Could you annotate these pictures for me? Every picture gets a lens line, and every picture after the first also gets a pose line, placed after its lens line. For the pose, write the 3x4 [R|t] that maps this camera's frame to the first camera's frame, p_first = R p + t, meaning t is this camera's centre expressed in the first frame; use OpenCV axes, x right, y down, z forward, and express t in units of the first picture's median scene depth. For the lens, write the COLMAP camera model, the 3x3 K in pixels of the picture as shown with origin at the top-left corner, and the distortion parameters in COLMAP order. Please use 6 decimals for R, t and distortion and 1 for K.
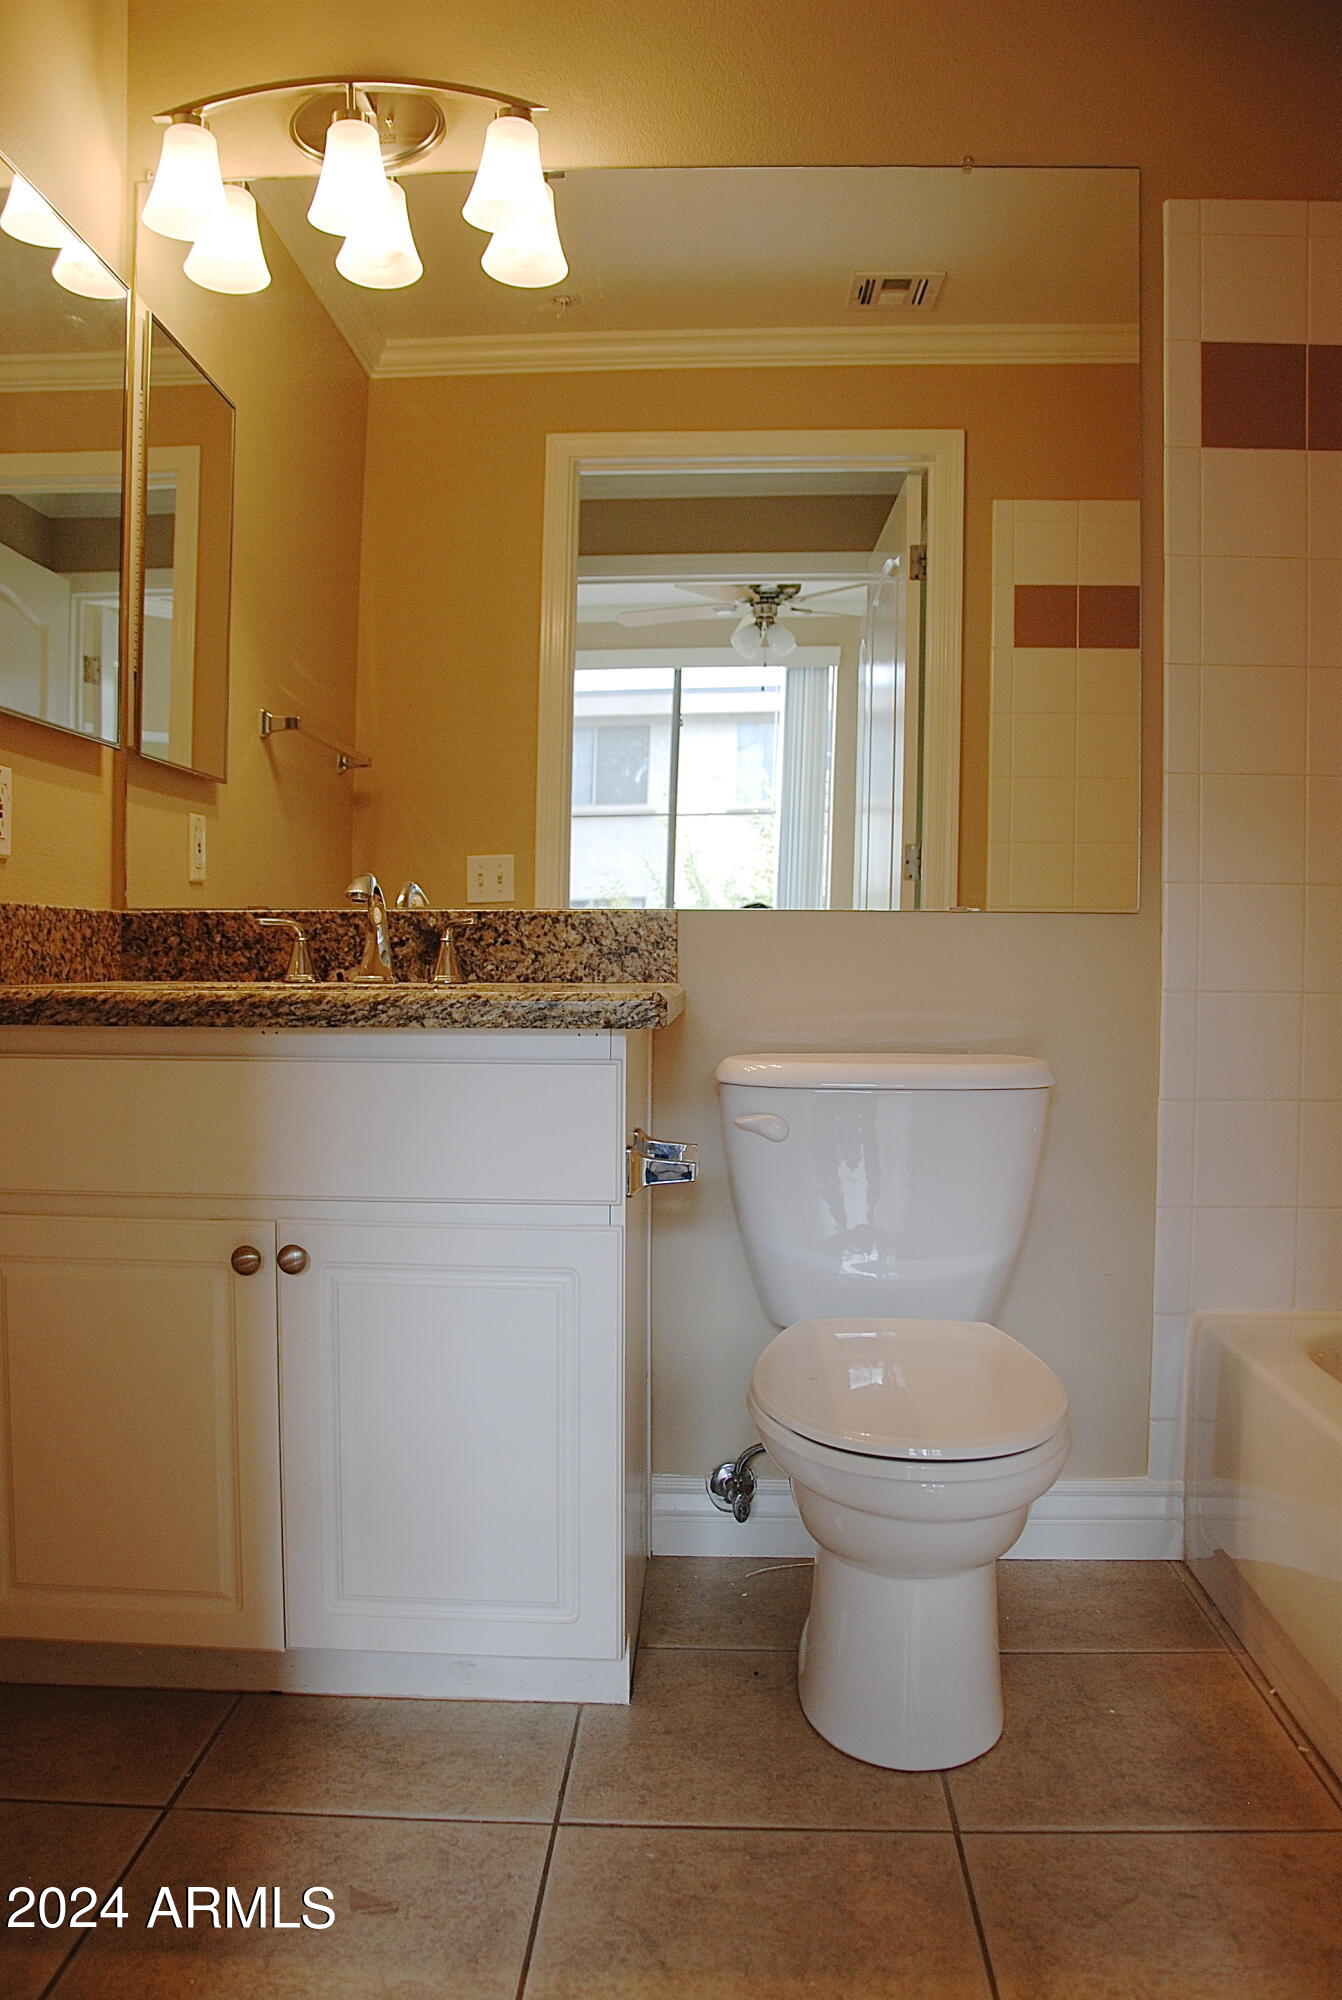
lens RADIAL K [[1539.6, 0, 671.7], [0, 1539.6, 1005.4], [0, 0, 1]] dist [-0.108937, 0.014640]
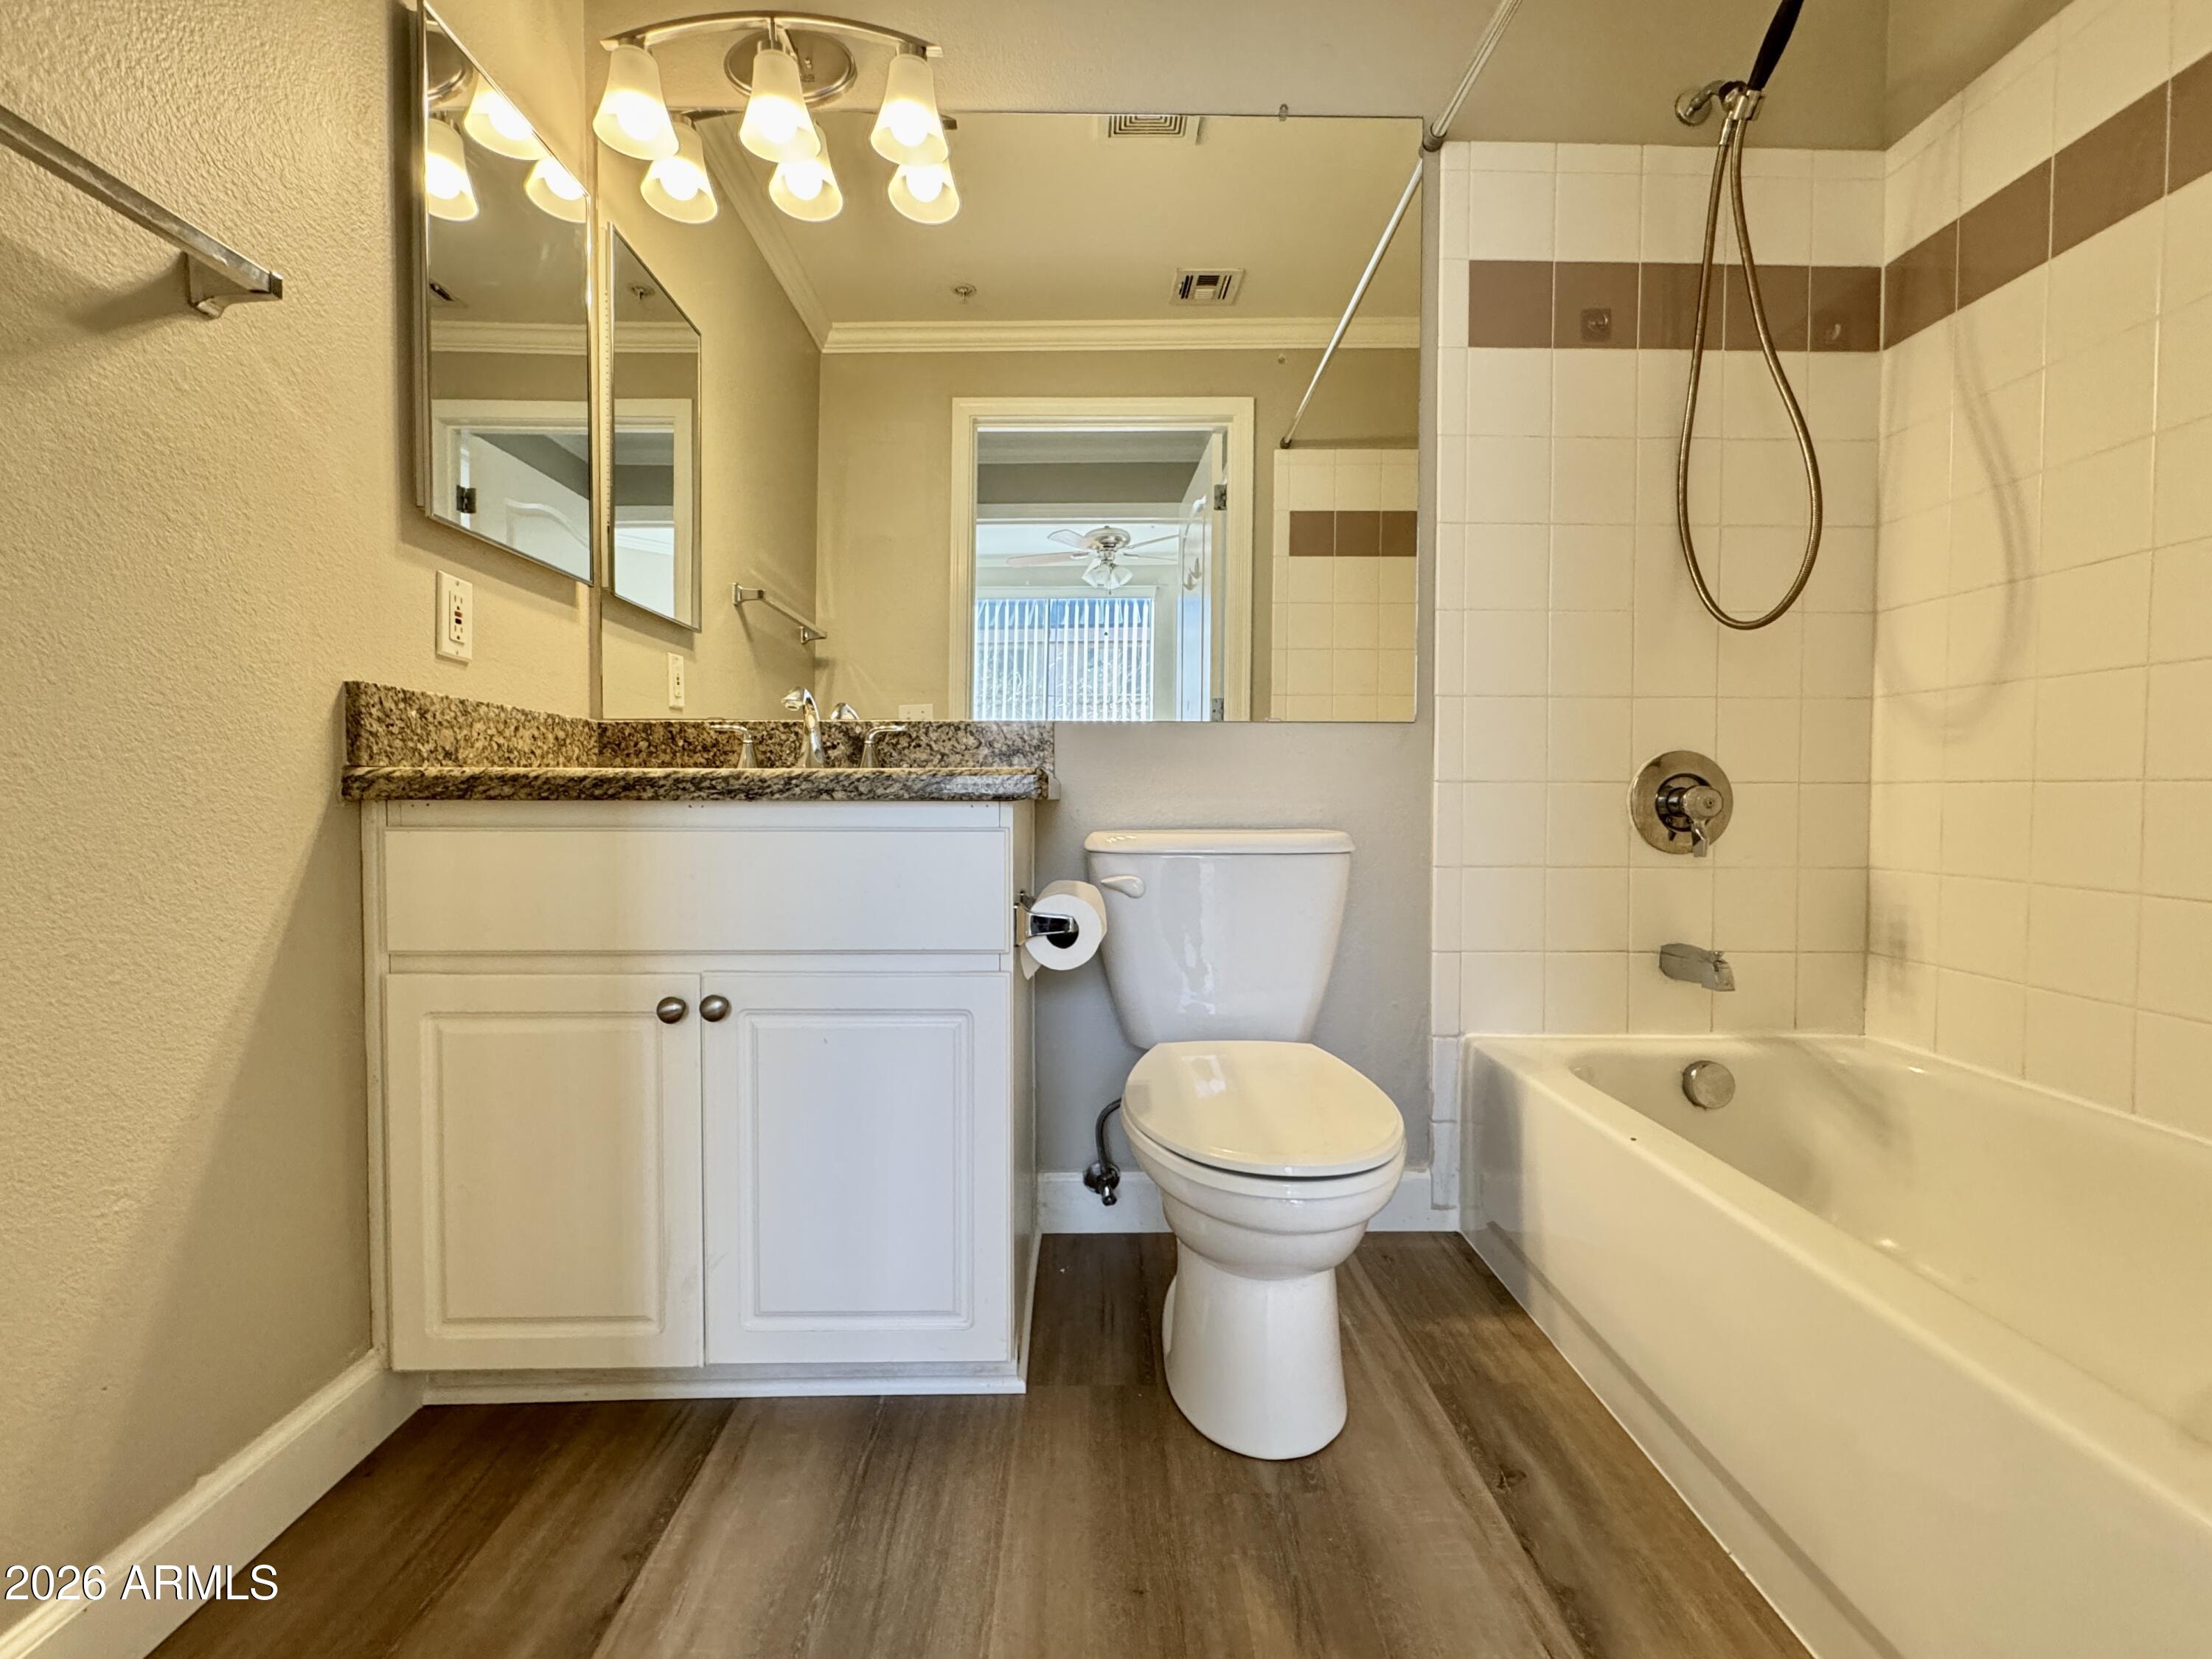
lens RADIAL K [[945.6, 0, 1085.1], [0, 945.6, 834.2], [0, 0, 1]] dist [-0.002515, -0.000119]
pose [[0.999085, -0.009351, 0.041723, -0.004075], [0.009158, 0.999946, 0.004819, 0.029002], [-0.041766, -0.004432, 0.999118, 0.224232]]
